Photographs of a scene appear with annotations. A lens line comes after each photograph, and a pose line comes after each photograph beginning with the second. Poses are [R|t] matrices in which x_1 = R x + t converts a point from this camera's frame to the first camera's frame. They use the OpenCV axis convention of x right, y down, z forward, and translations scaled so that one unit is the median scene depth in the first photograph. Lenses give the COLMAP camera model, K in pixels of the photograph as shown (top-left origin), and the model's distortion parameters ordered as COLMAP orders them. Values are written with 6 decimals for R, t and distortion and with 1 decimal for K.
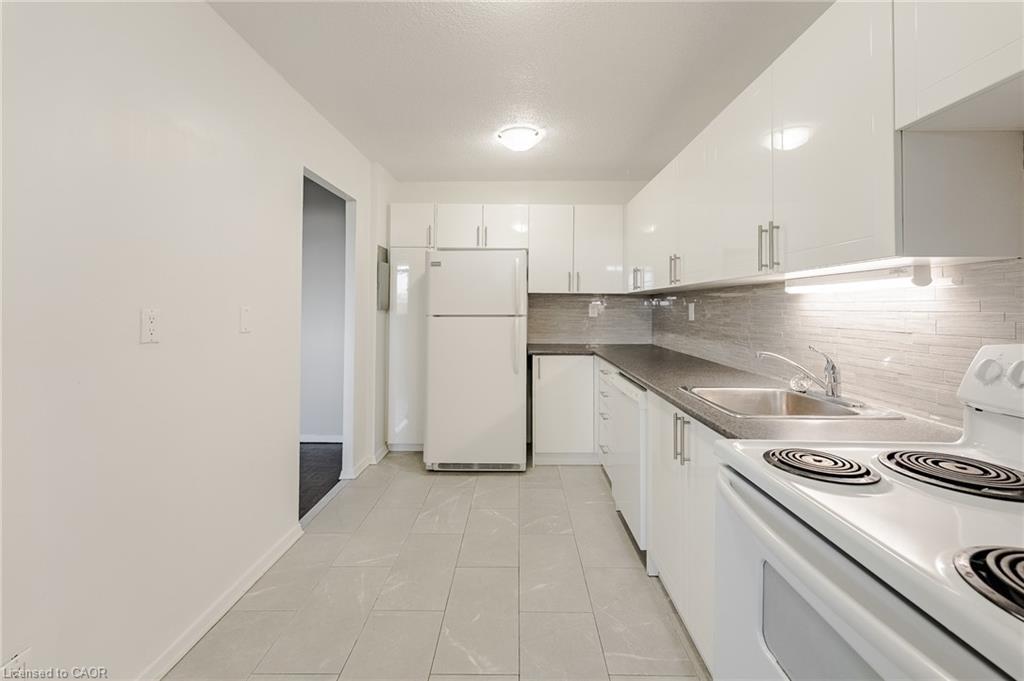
lens RADIAL K [[426.7, 0, 514.7], [0, 426.7, 323.8], [0, 0, 1]] dist [0.001452, -0.000123]
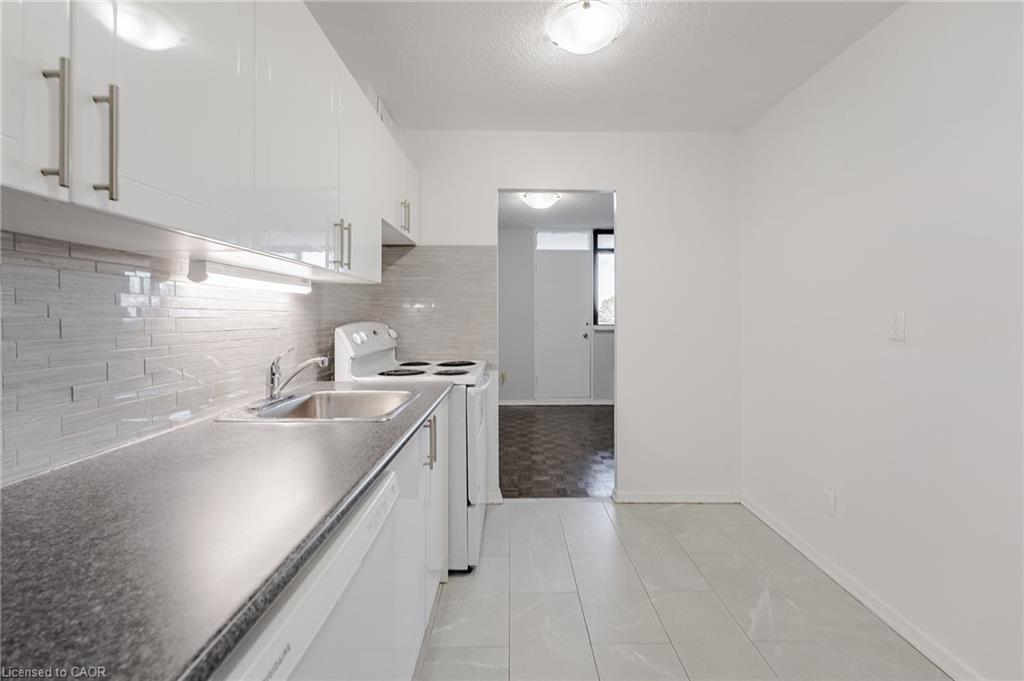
lens RADIAL K [[423.7, 0, 518.6], [0, 423.7, 317.8], [0, 0, 1]] dist [-0.001083, -0.000136]
pose [[-0.999638, -0.002683, -0.026781, 0.121990], [-0.003596, 0.999413, 0.034070, -0.026045], [0.026673, 0.034154, -0.999061, 1.087169]]
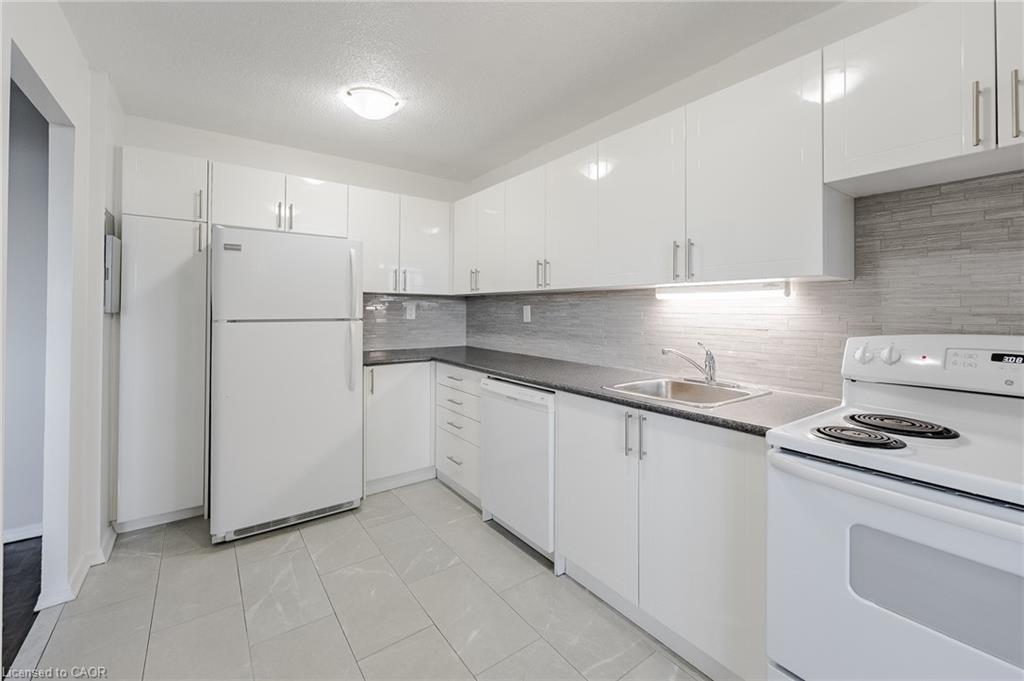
lens RADIAL K [[426.7, 0, 514.7], [0, 426.7, 323.8], [0, 0, 1]] dist [0.001452, -0.000123]
pose [[0.801268, -0.019088, 0.598001, -0.266113], [0.019350, 0.999795, 0.005986, -0.010912], [-0.597992, 0.006774, 0.801473, 0.181927]]
